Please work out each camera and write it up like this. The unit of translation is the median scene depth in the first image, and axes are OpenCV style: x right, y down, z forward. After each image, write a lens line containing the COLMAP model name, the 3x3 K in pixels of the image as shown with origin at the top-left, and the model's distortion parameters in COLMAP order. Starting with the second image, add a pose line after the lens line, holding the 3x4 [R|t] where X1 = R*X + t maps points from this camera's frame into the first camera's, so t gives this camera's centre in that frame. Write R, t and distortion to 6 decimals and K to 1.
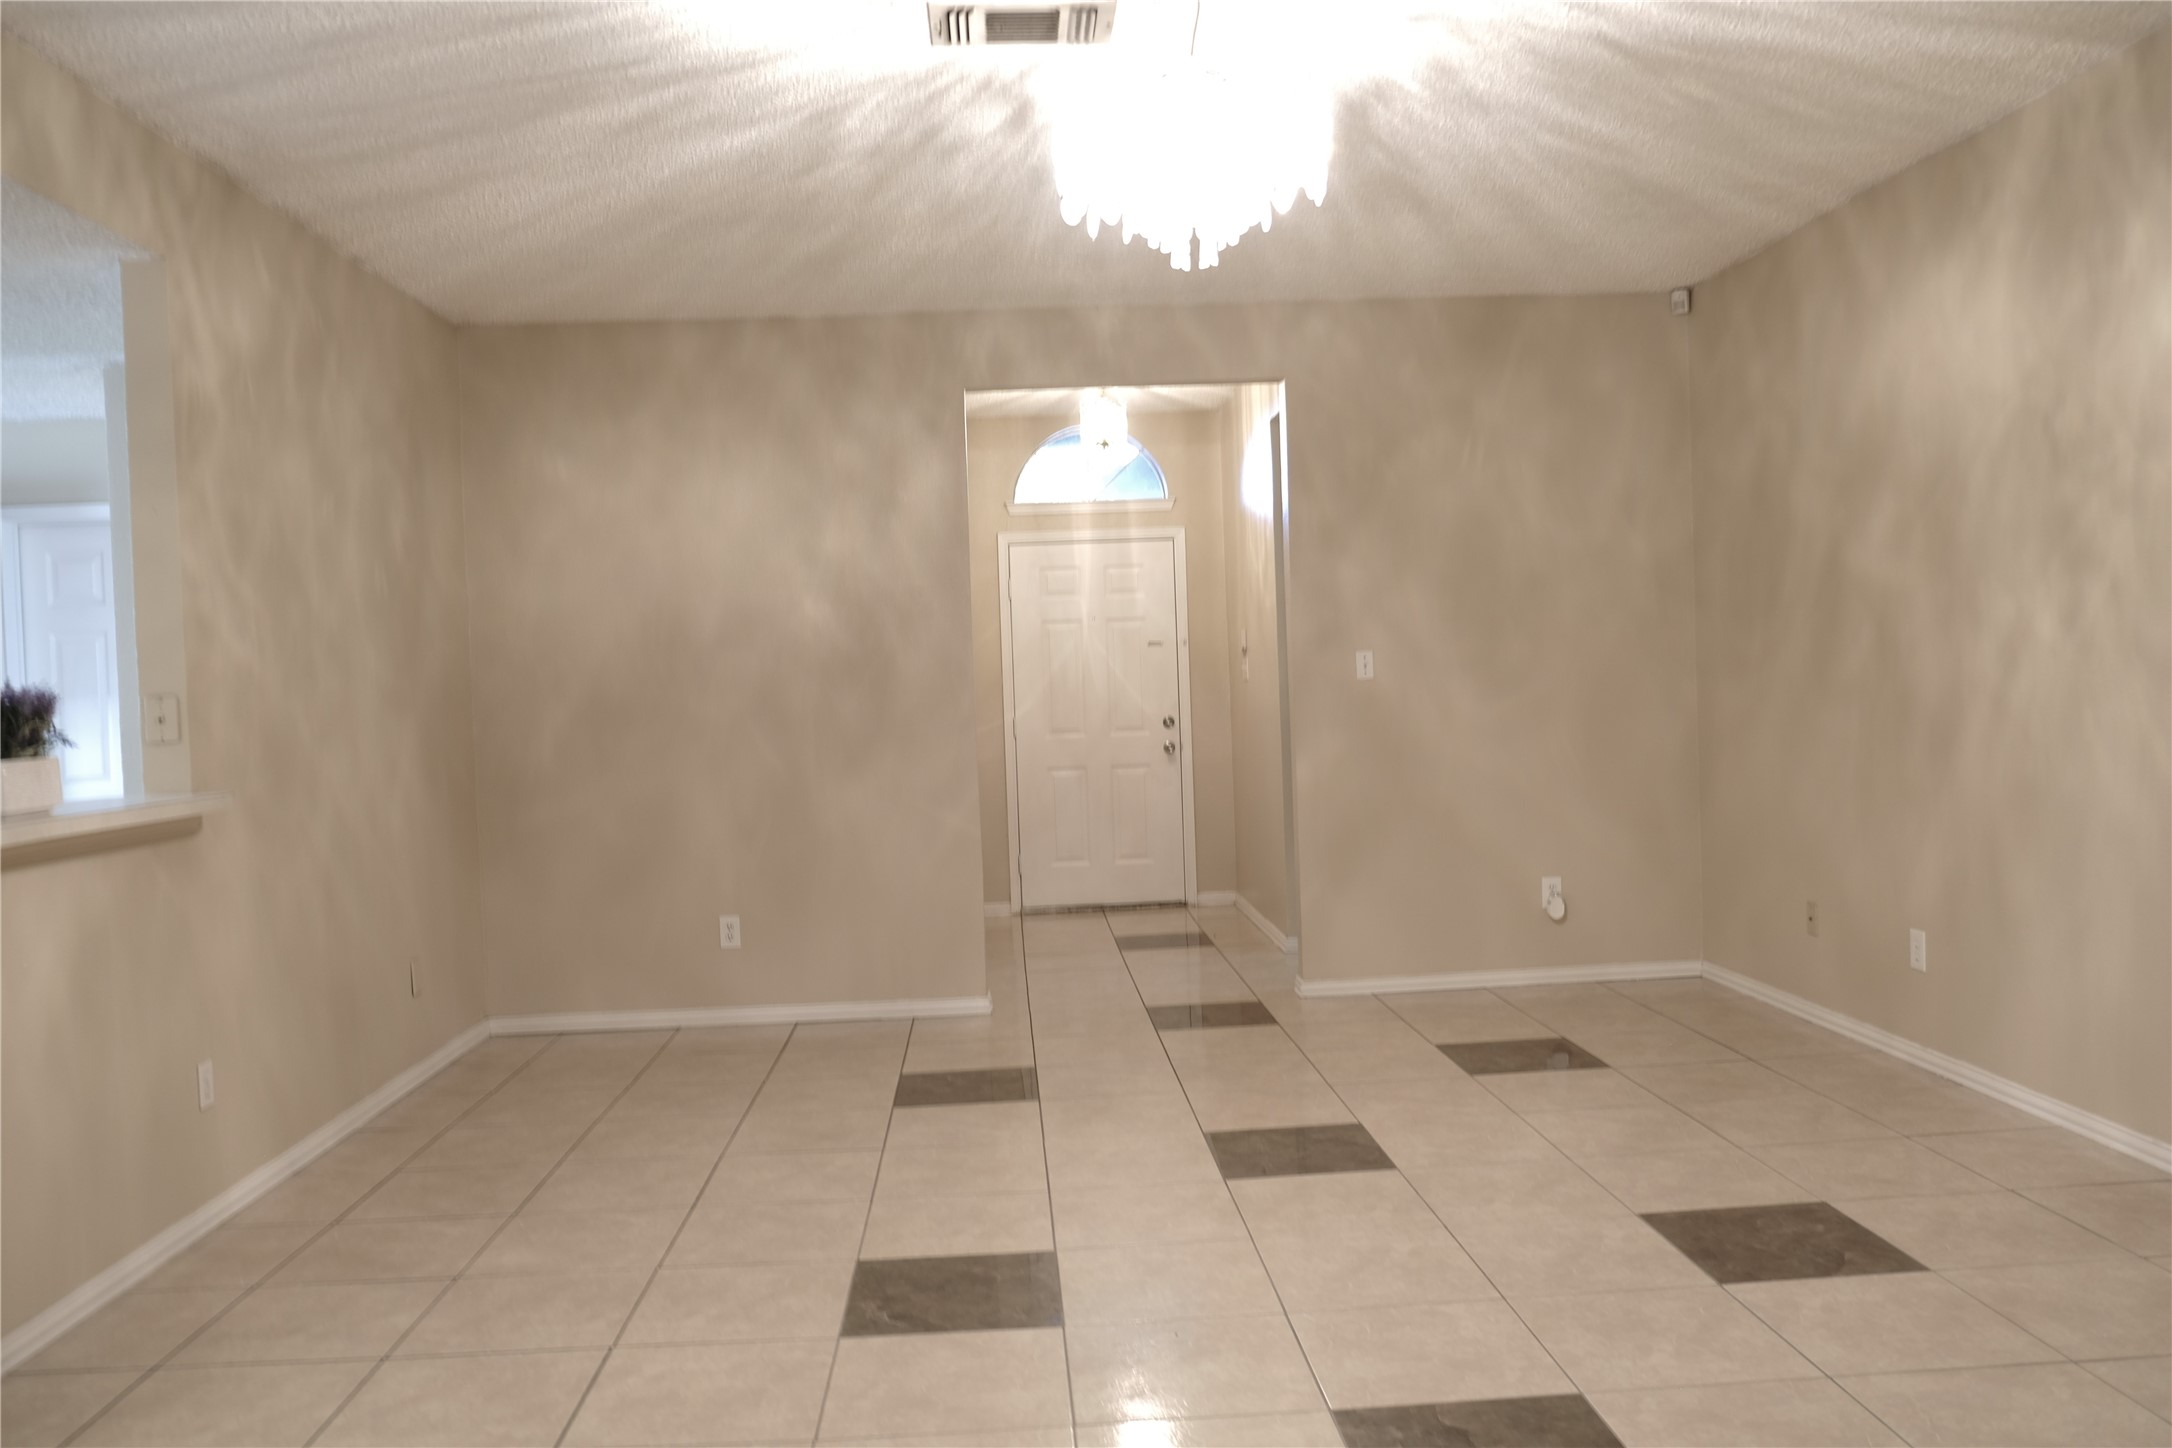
lens RADIAL K [[1676.3, 0, 1077.7], [0, 1676.3, 721.4], [0, 0, 1]] dist [-0.040804, 0.052299]
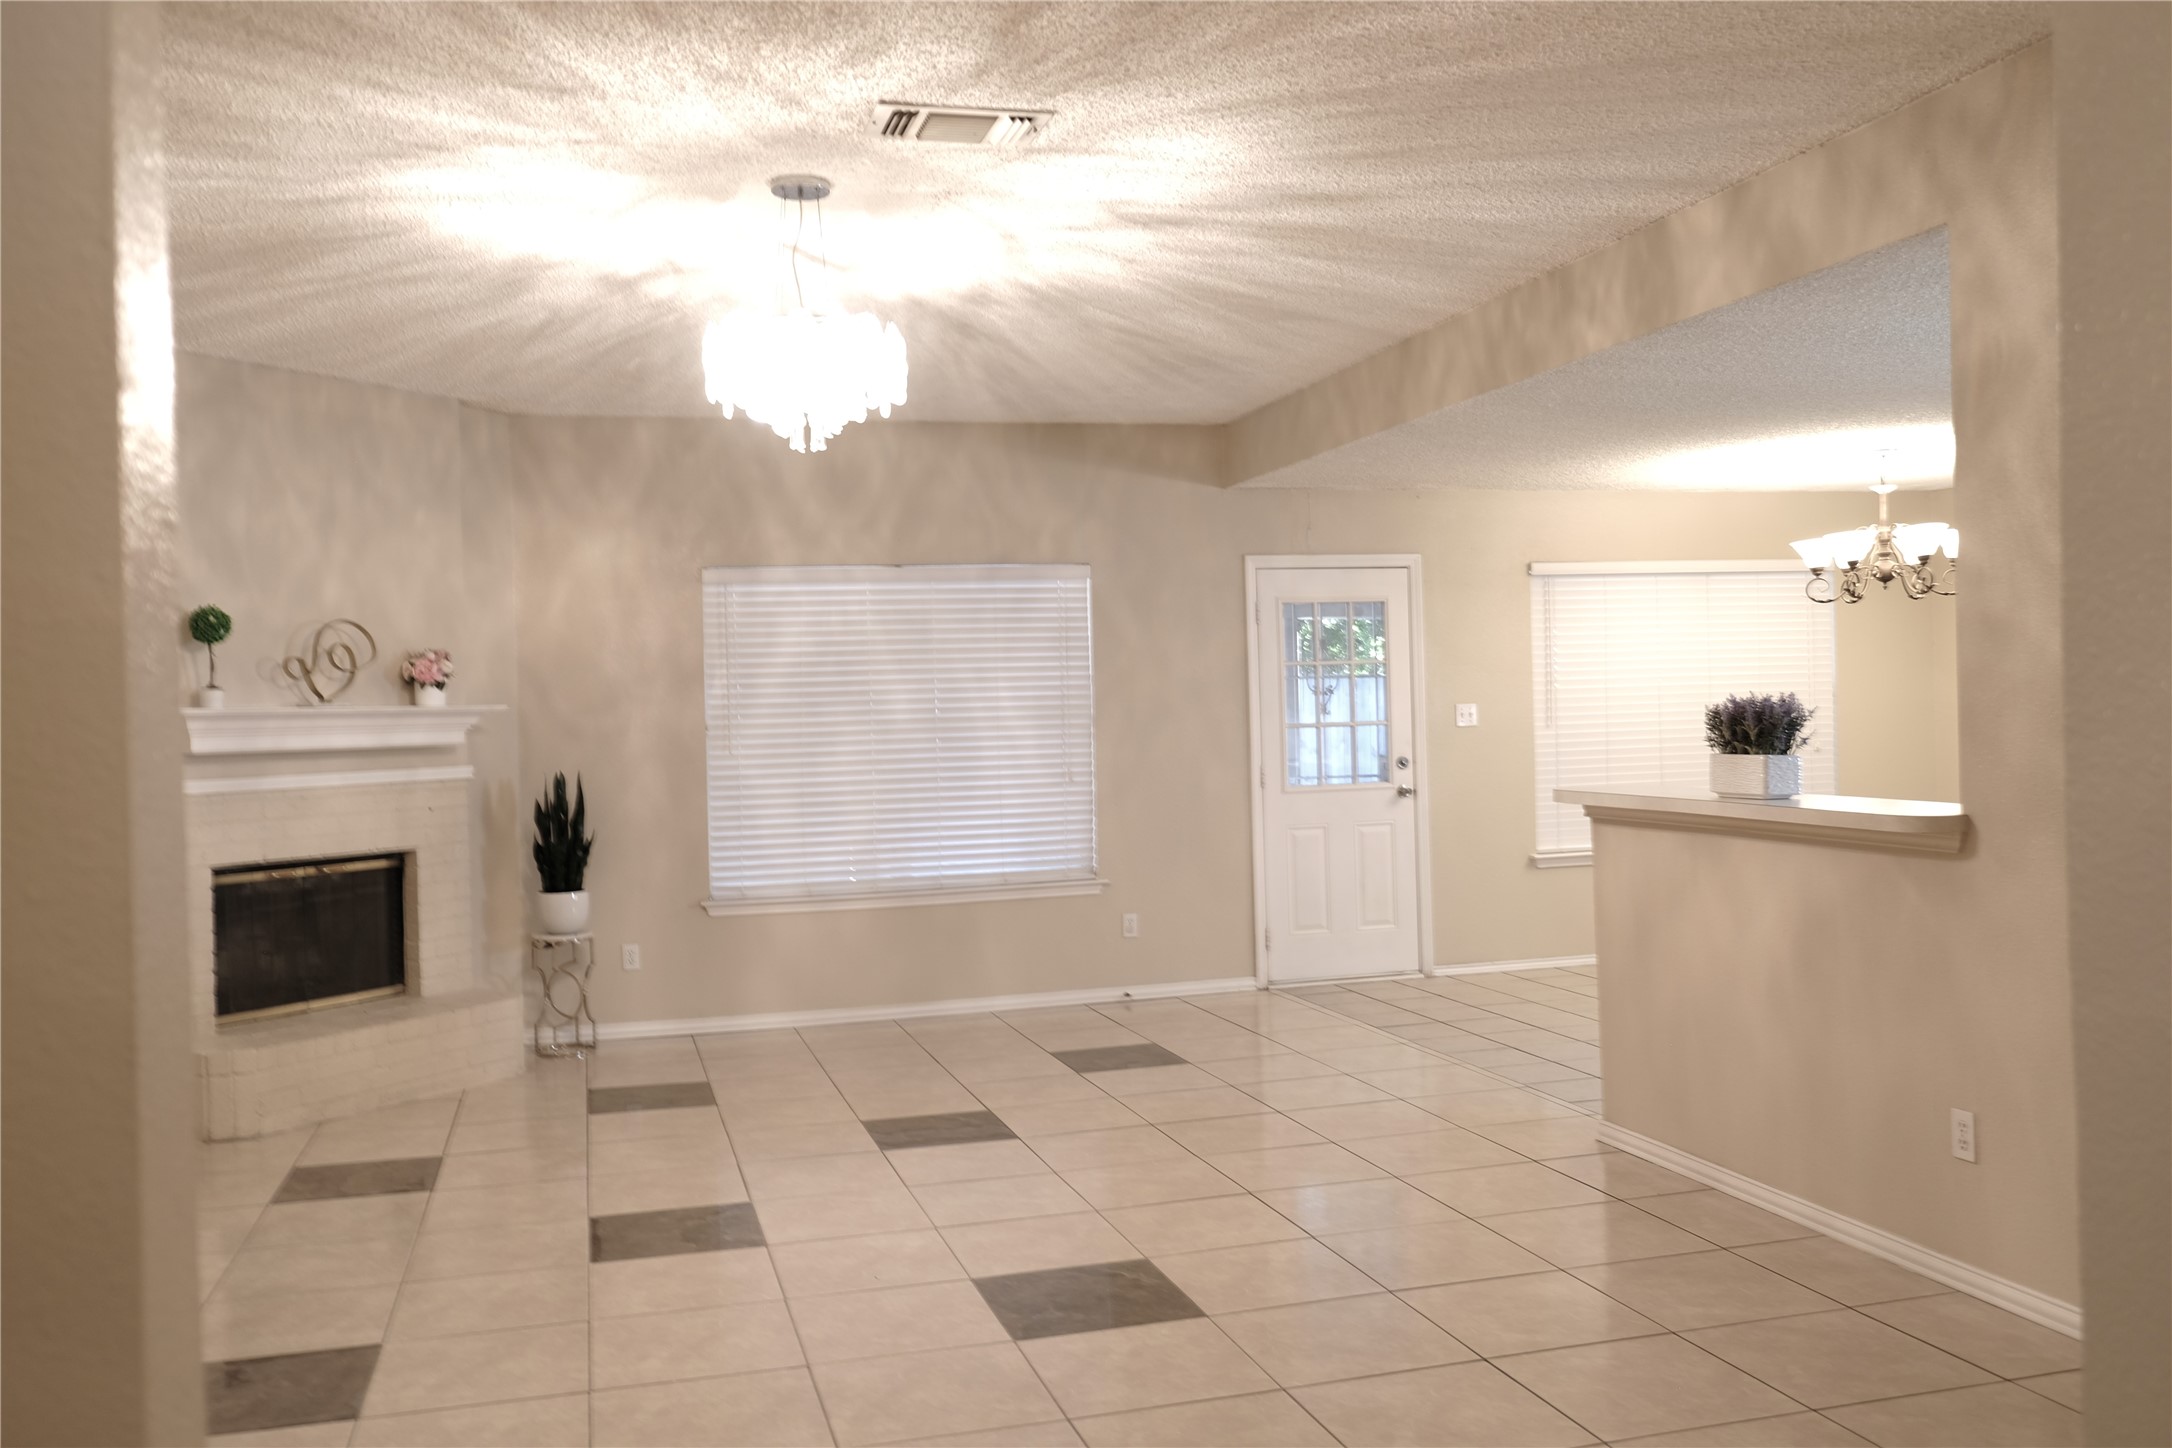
lens RADIAL K [[1765.4, 0, 1034.6], [0, 1765.4, 718.0], [0, 0, 1]] dist [-0.077007, -0.001861]
pose [[-0.978595, 0.064589, -0.195395, 0.121887], [0.058390, 0.997596, 0.037324, -0.063484], [0.197336, 0.025116, -0.980014, 1.622270]]
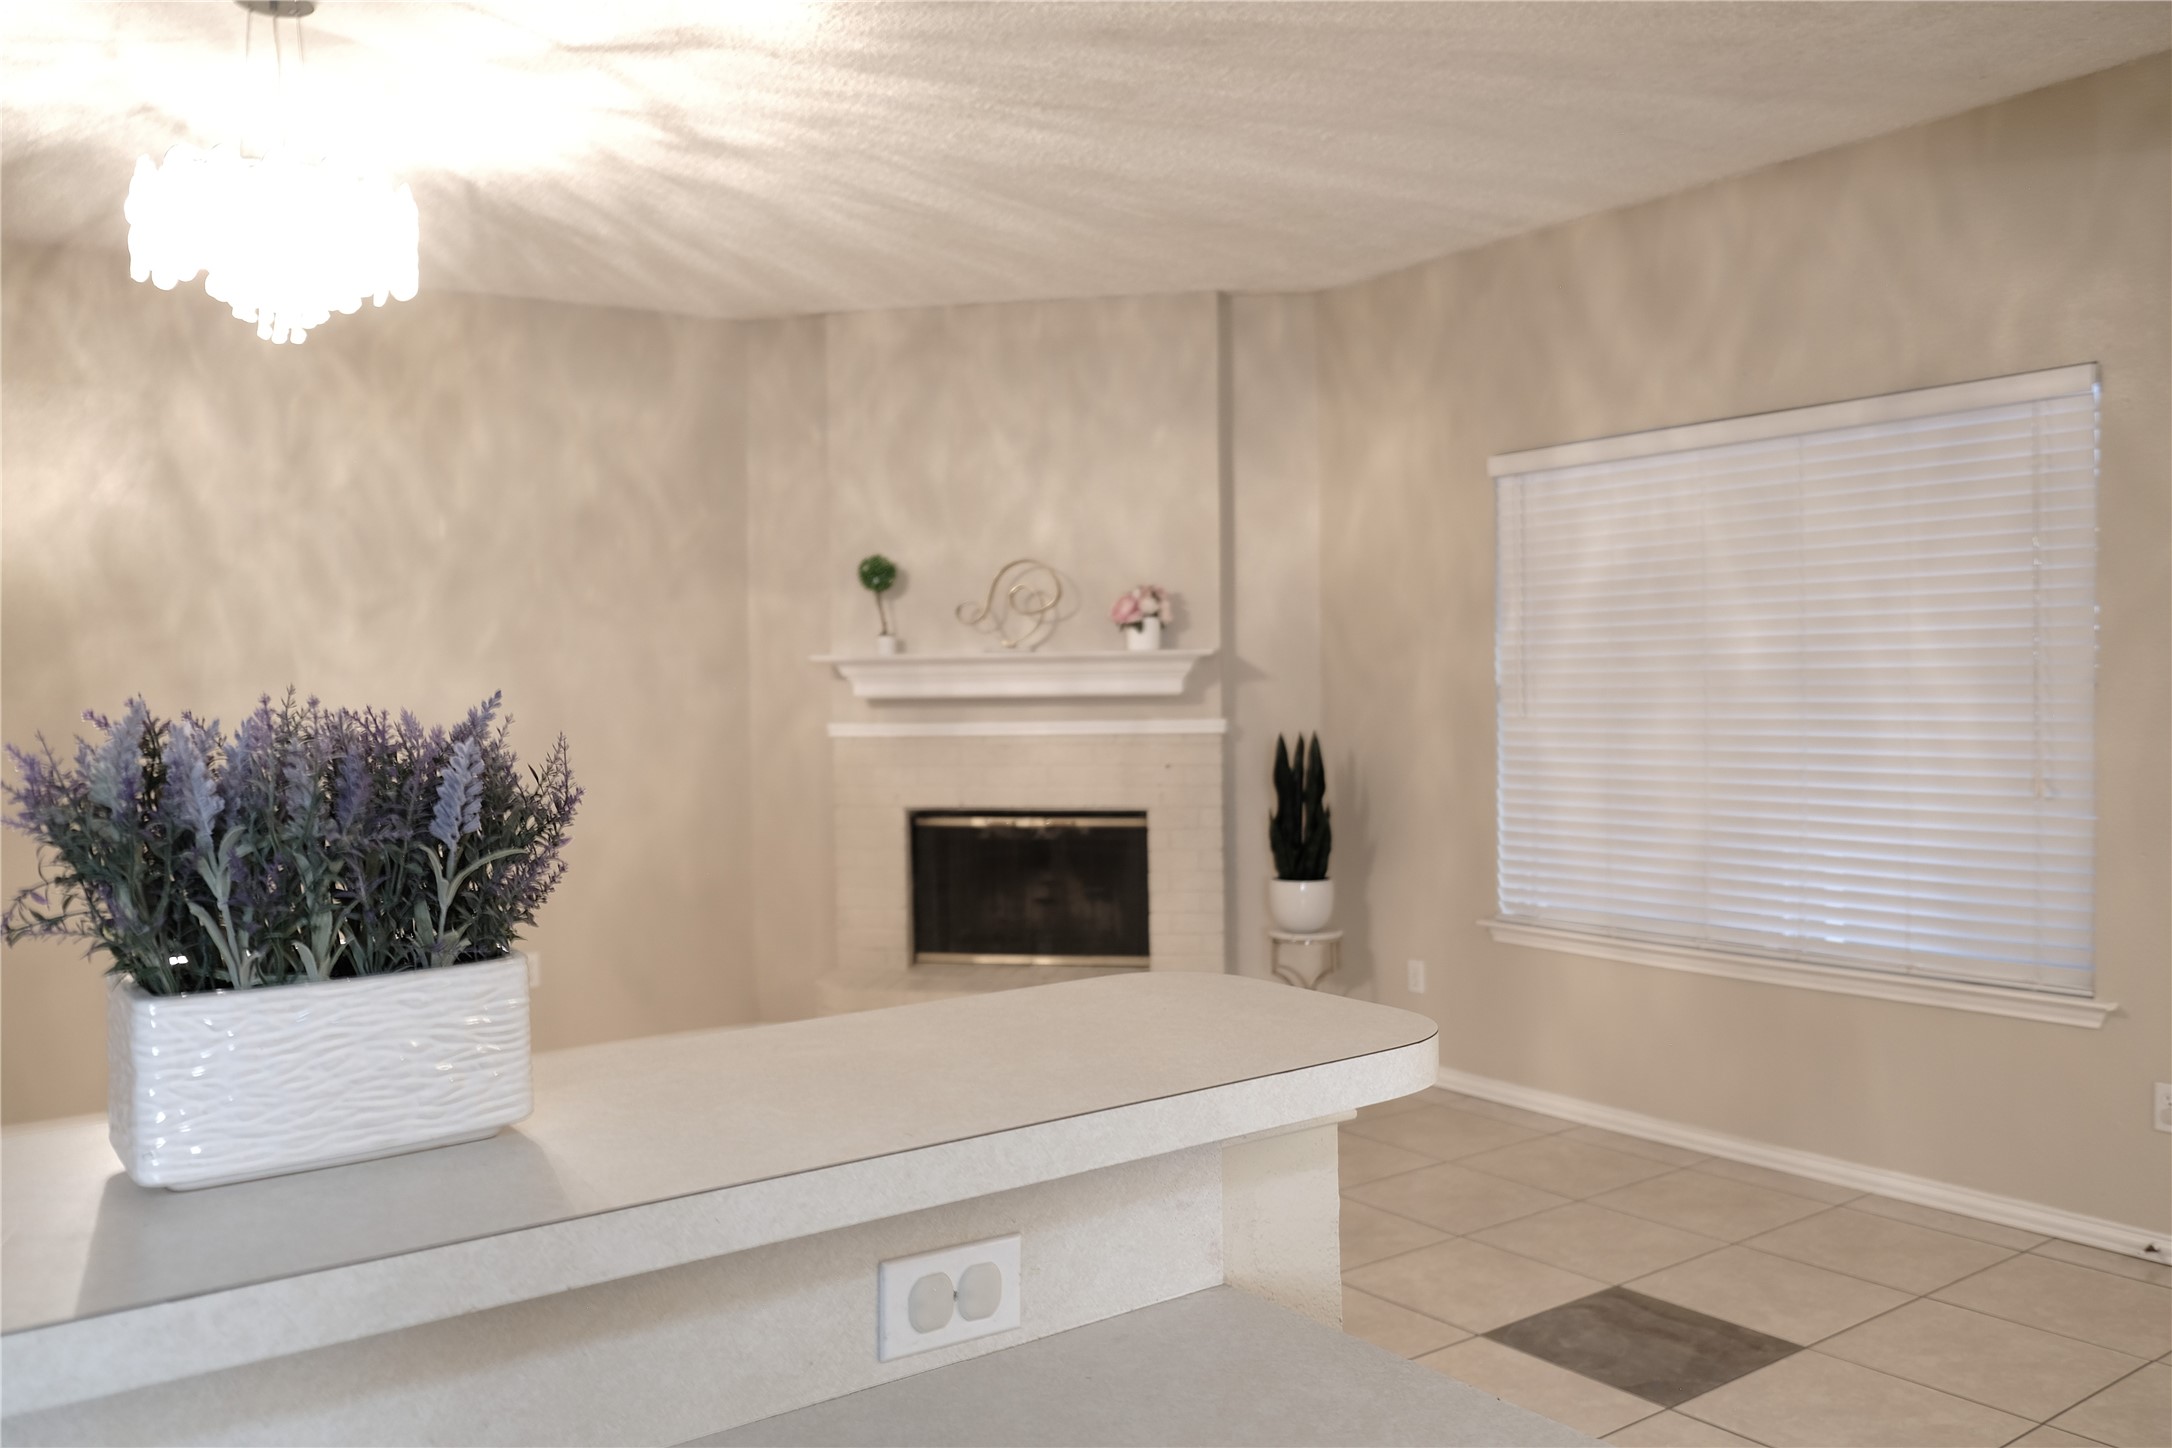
lens RADIAL K [[1676.3, 0, 1077.7], [0, 1676.3, 721.4], [0, 0, 1]] dist [-0.040804, 0.052299]
pose [[-0.533348, 0.023400, 0.845572, -0.711998], [0.060334, 0.998124, 0.010434, -0.010001], [-0.843741, 0.056582, -0.533760, 0.769409]]
